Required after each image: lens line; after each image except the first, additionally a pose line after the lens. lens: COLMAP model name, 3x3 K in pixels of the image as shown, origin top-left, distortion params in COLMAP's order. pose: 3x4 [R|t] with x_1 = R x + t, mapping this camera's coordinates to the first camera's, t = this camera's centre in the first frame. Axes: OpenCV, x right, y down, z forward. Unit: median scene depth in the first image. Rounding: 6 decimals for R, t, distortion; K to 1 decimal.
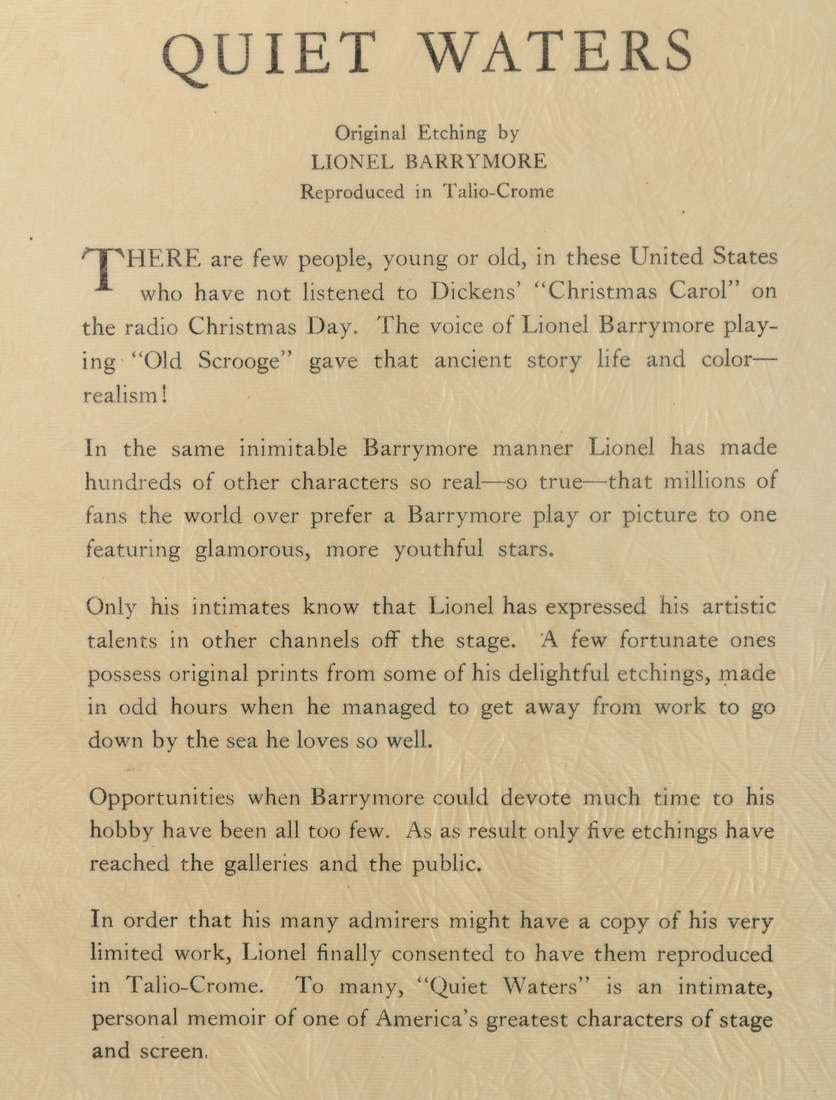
lens RADIAL K [[2634.2, 0, 417.7], [0, 2634.2, 550.1], [0, 0, 1]] dist [0.007391, 0.000000]
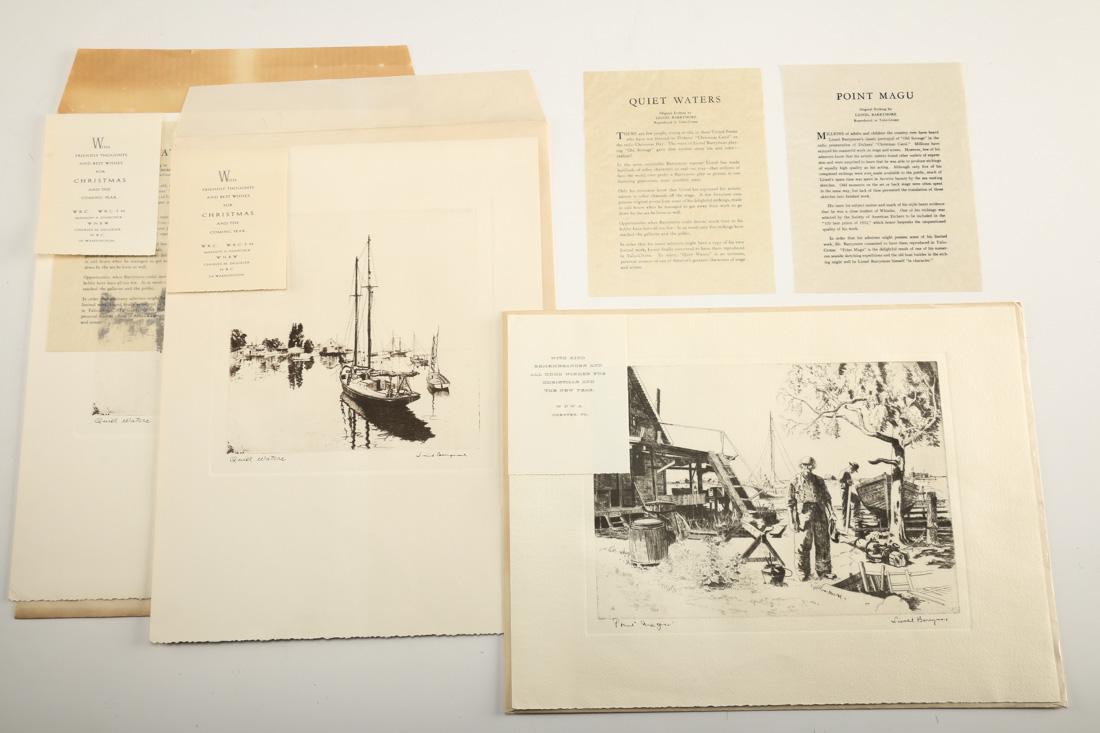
lens RADIAL K [[1341.8, 0, 548.7], [0, 1341.8, 365.5], [0, 0, 1]] dist [0.040223, 0.000000]
pose [[0.999779, -0.014135, 0.015583, -0.325291], [0.018509, 0.943095, -0.332008, 1.325659], [-0.010003, 0.332223, 0.943148, -1.582214]]
